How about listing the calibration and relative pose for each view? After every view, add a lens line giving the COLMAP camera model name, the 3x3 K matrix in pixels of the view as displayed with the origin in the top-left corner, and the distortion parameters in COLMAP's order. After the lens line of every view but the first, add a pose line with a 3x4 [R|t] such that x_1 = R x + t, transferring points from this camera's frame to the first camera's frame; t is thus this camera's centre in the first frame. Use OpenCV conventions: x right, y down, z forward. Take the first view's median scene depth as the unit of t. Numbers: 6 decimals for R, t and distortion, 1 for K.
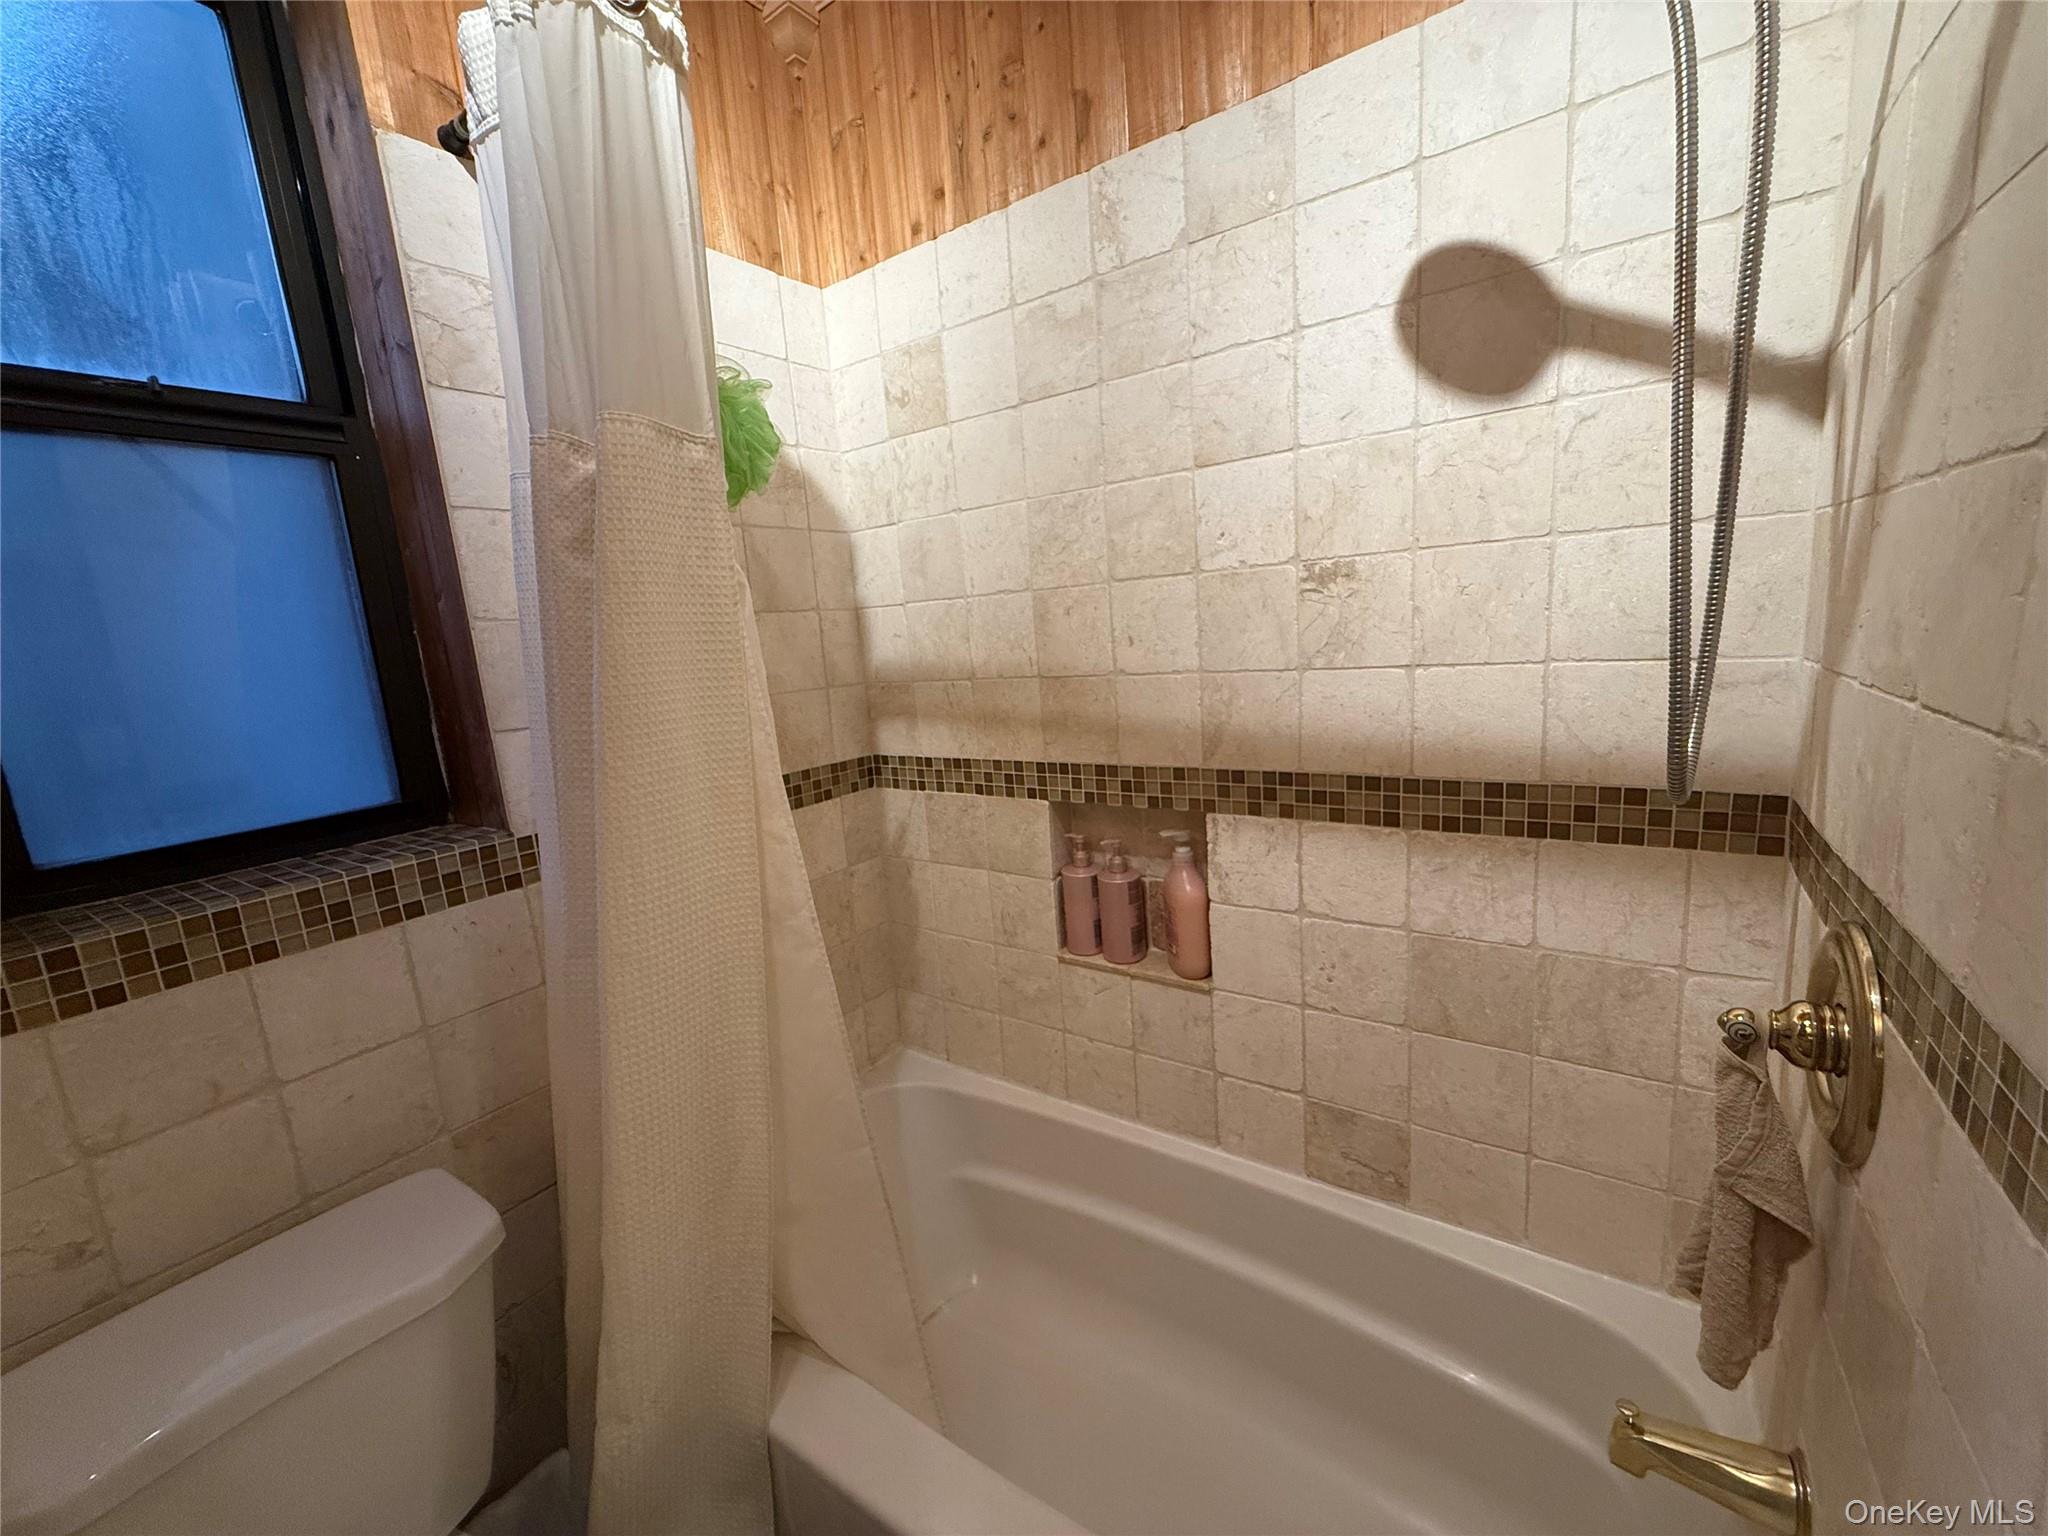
lens RADIAL K [[816.9, 0, 1017.8], [0, 816.9, 771.0], [0, 0, 1]] dist [-0.006287, 0.001463]
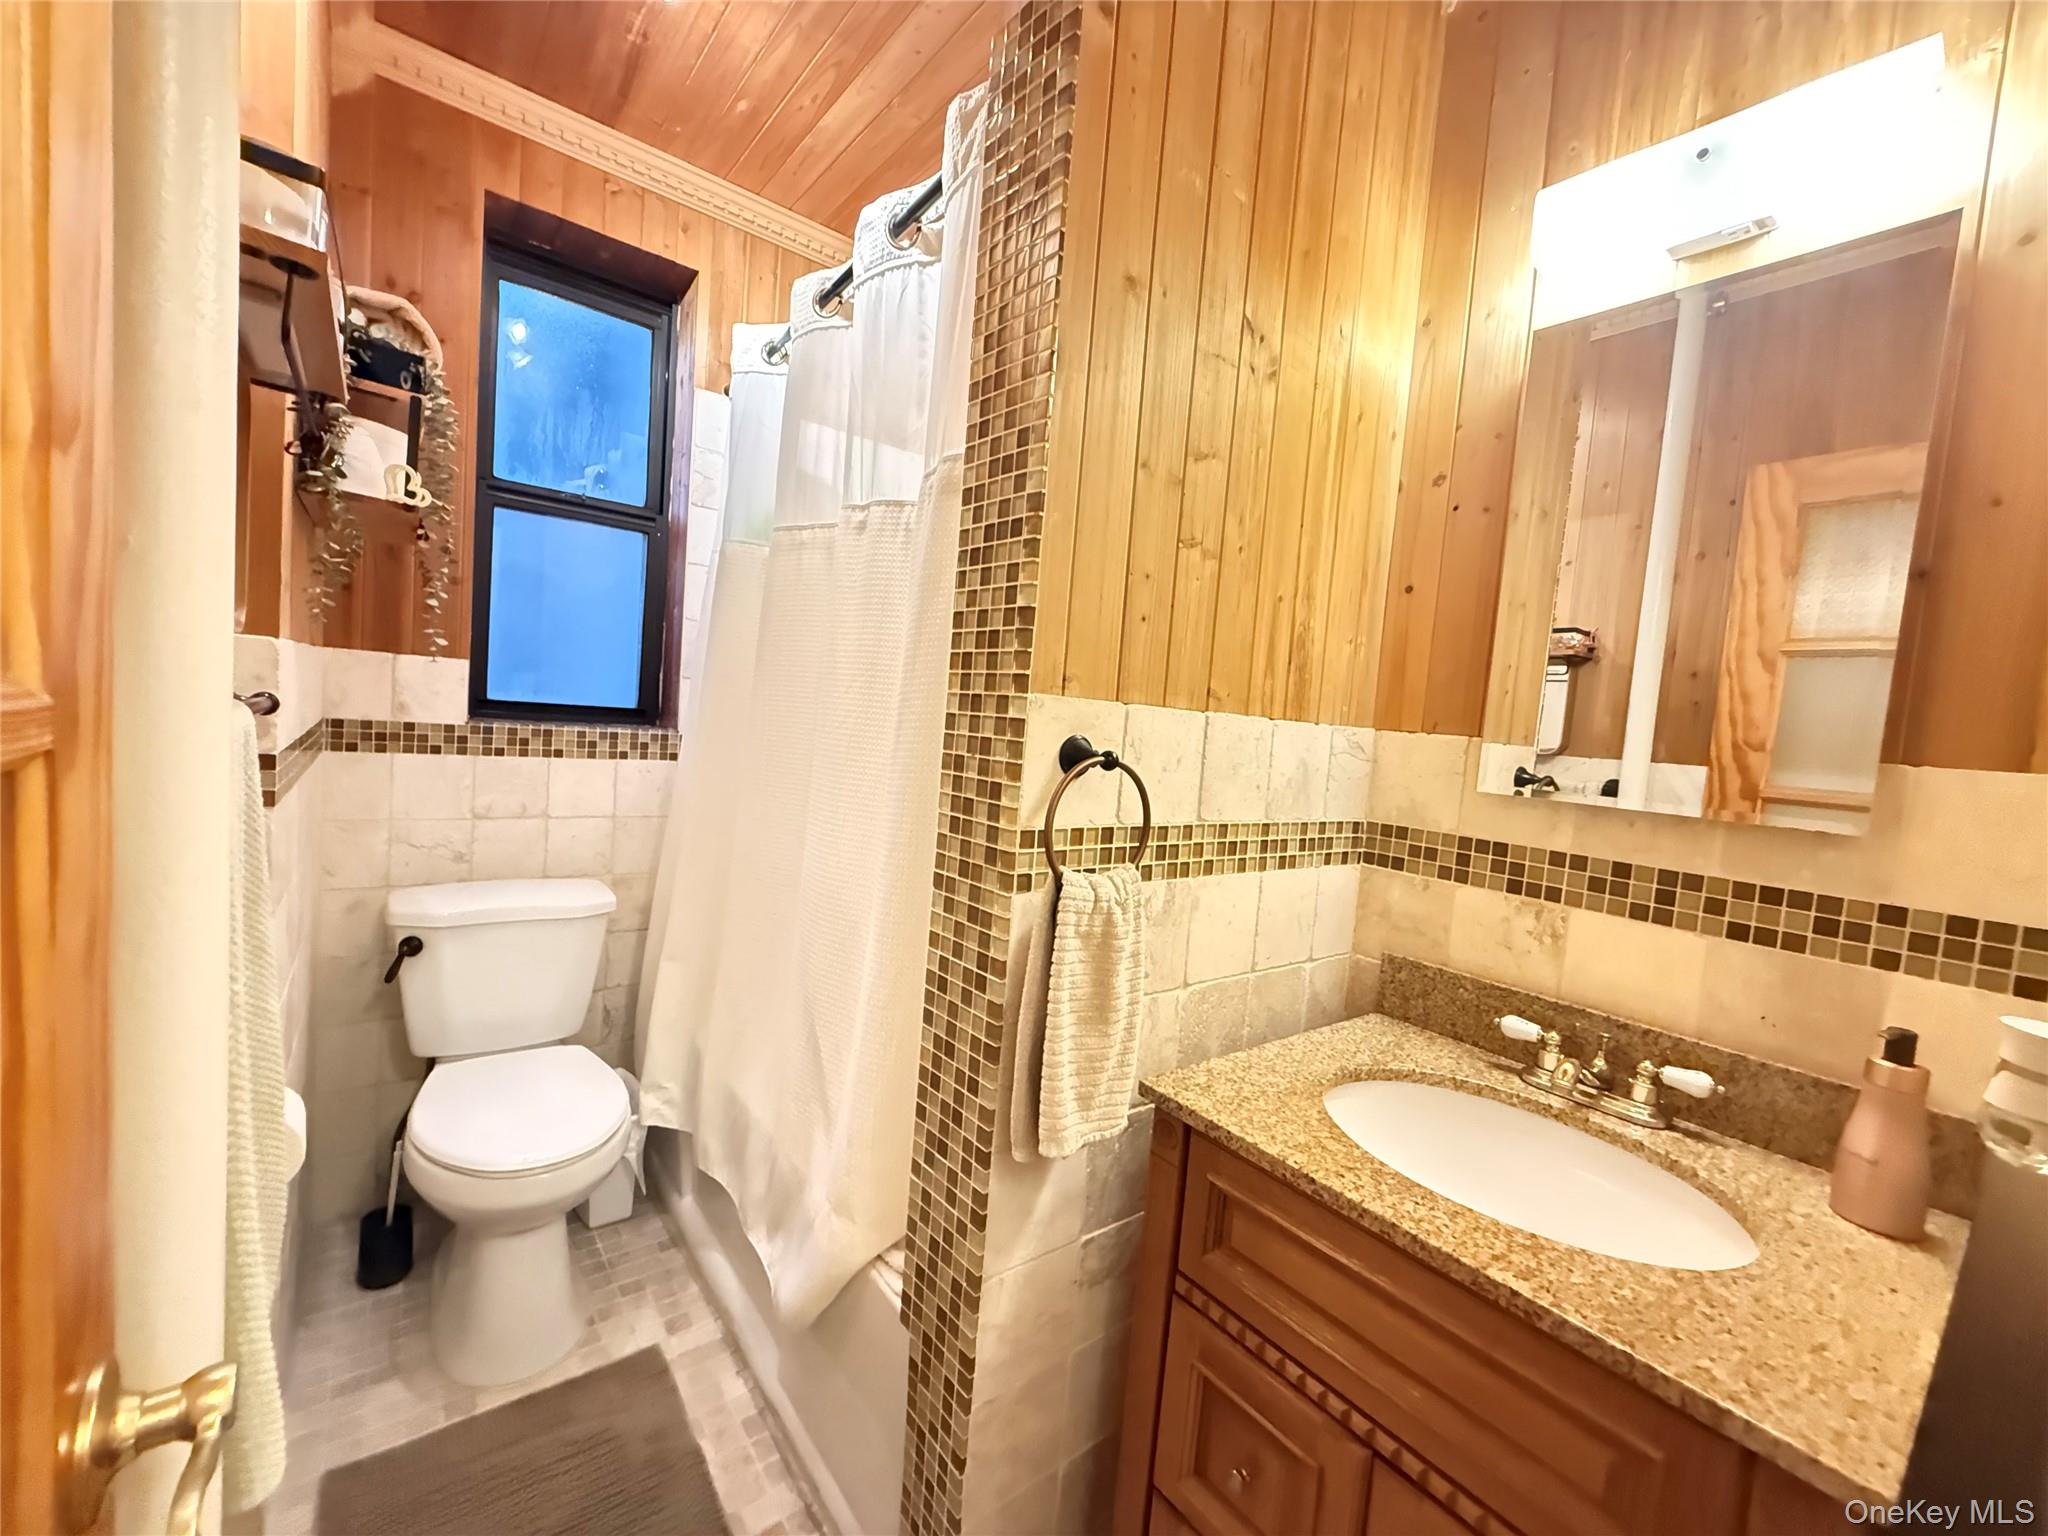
lens RADIAL K [[816.9, 0, 1025.3], [0, 816.9, 770.0], [0, 0, 1]] dist [-0.006287, 0.001463]
pose [[0.937423, 0.171421, -0.303072, 0.811554], [-0.202800, 0.976340, -0.075046, 0.160140], [0.283037, 0.131813, 0.950008, -0.629410]]
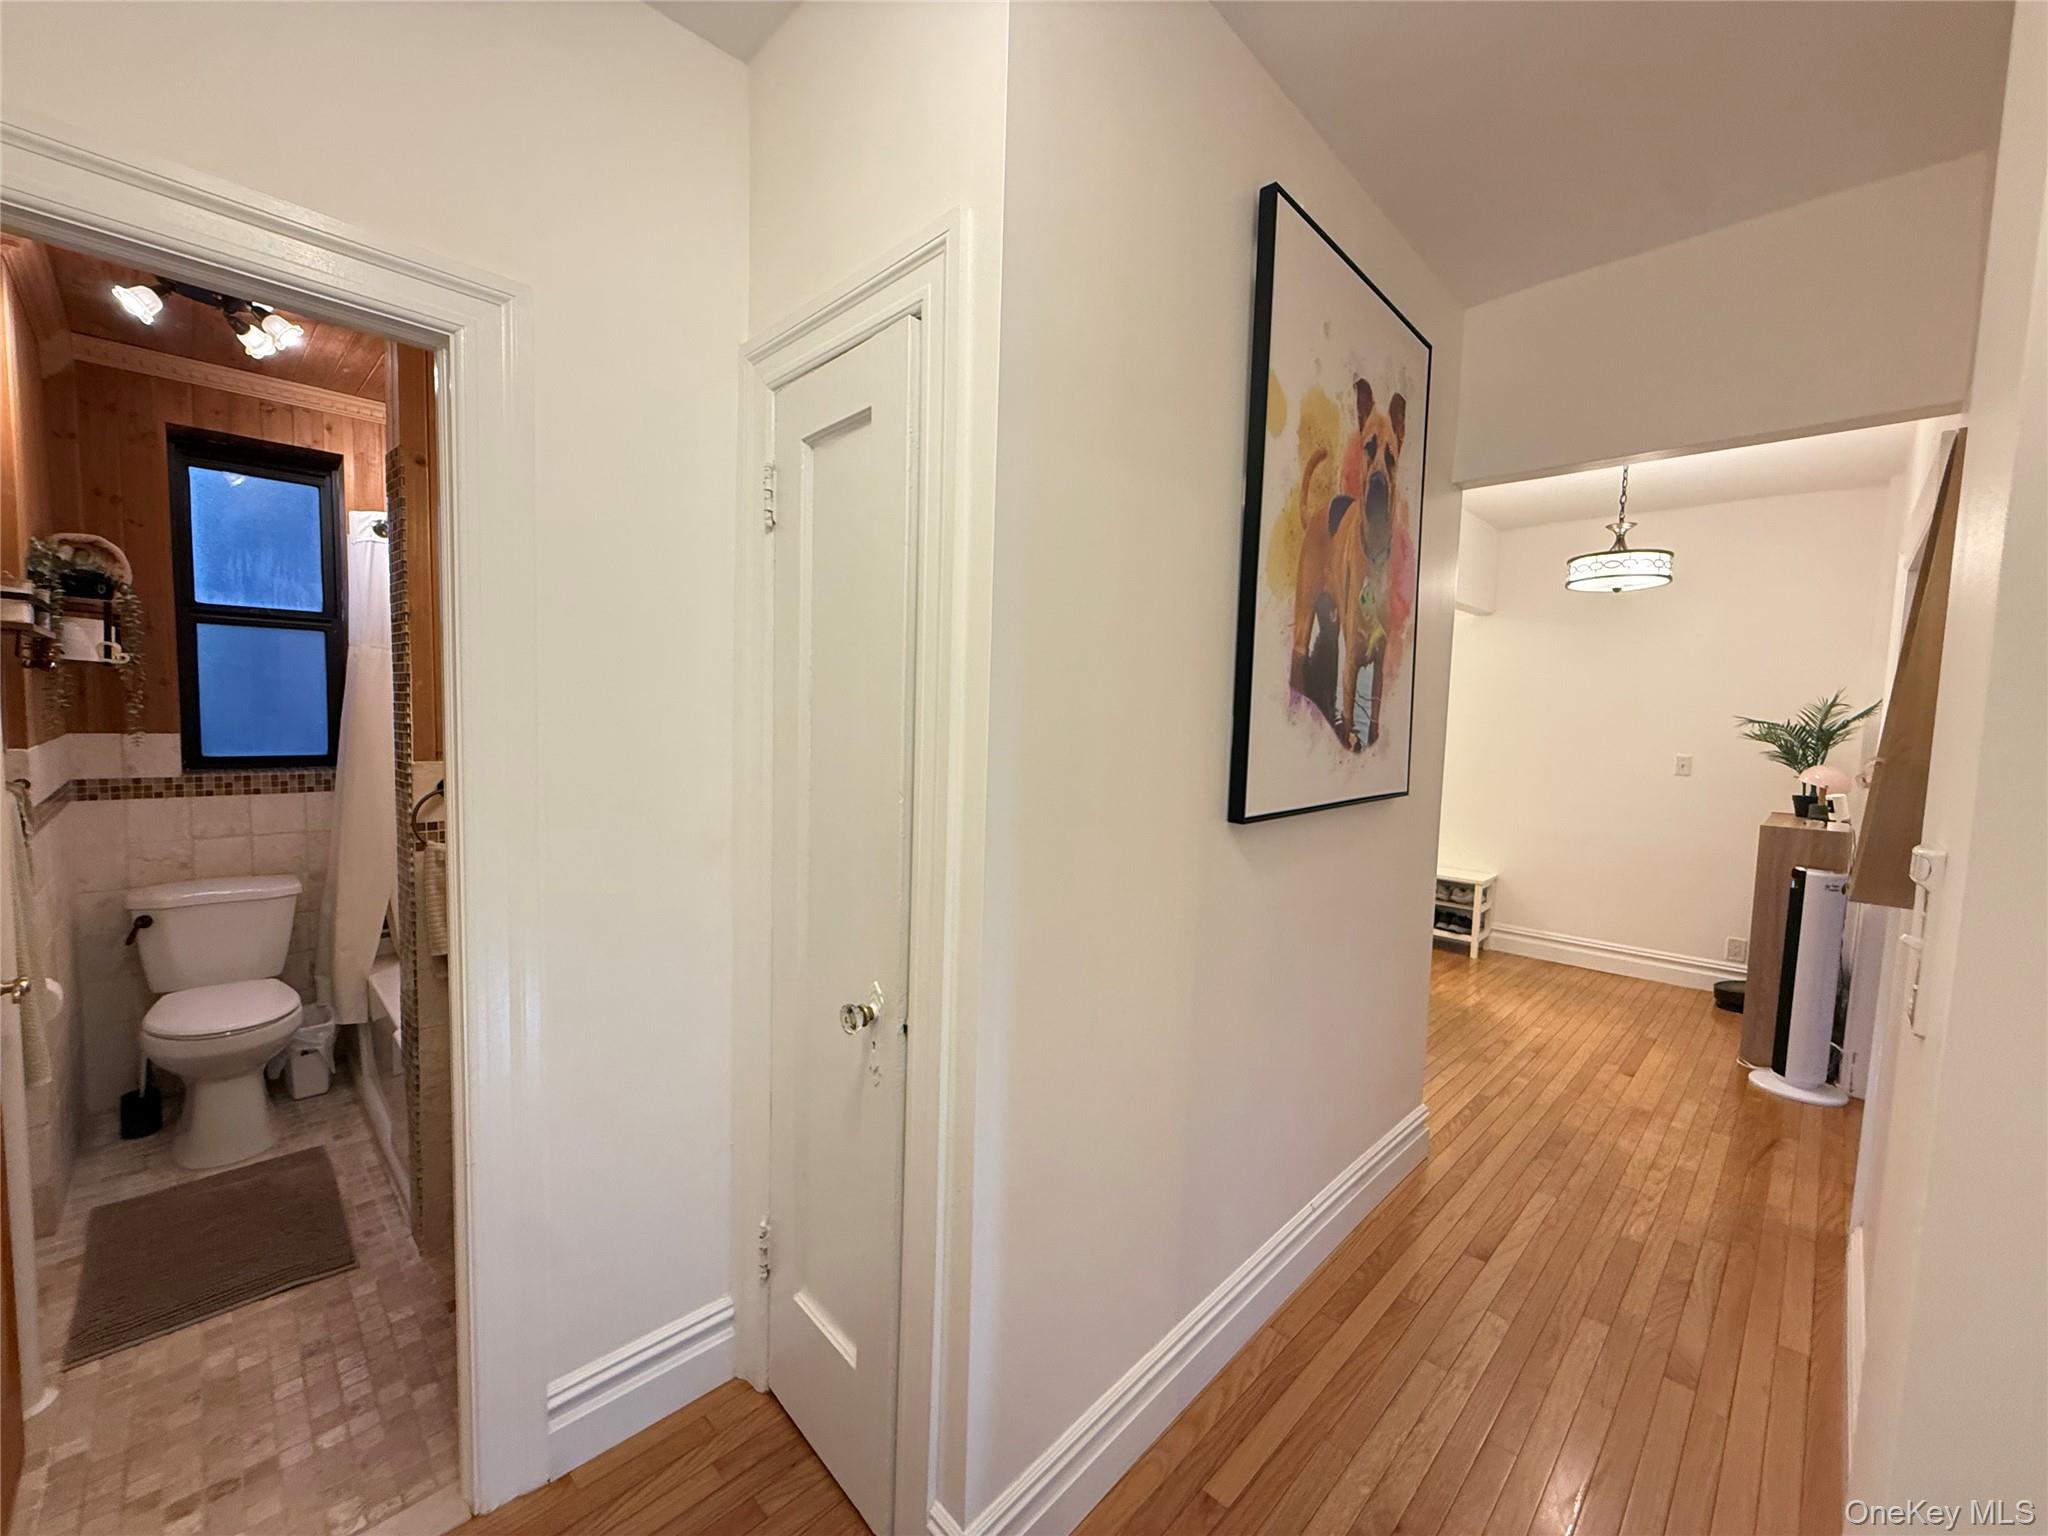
lens RADIAL K [[816.9, 0, 1027.9], [0, 816.9, 768.9], [0, 0, 1]] dist [-0.006287, 0.001463]
pose [[0.977566, 0.118334, -0.174245, 2.328243], [-0.134310, 0.987465, -0.082908, -0.005523], [0.162250, 0.104451, 0.981206, -1.487309]]
